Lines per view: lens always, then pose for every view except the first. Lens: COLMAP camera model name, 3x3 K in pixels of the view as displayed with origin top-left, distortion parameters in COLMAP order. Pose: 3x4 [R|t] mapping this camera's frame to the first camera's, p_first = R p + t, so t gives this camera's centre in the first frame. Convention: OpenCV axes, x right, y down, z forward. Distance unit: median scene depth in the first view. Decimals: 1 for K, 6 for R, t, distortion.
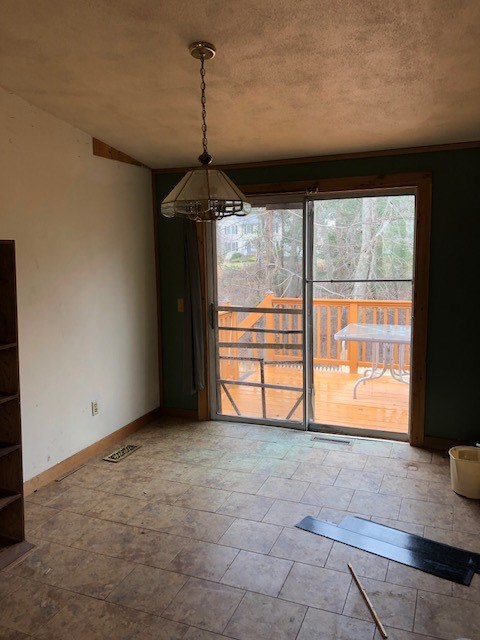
lens RADIAL K [[525.8, 0, 240.3], [0, 525.8, 320.3], [0, 0, 1]] dist [0.013871, 0.014047]
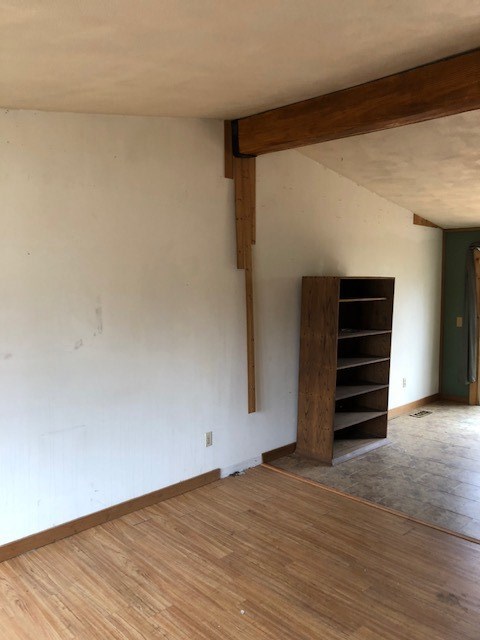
lens RADIAL K [[525.8, 0, 238.6], [0, 525.8, 319.9], [0, 0, 1]] dist [0.013871, 0.014047]
pose [[0.920510, 0.039012, -0.388766, -0.130788], [-0.063994, 0.996620, -0.051514, 0.094613], [0.385442, 0.072298, 0.919895, -0.660925]]
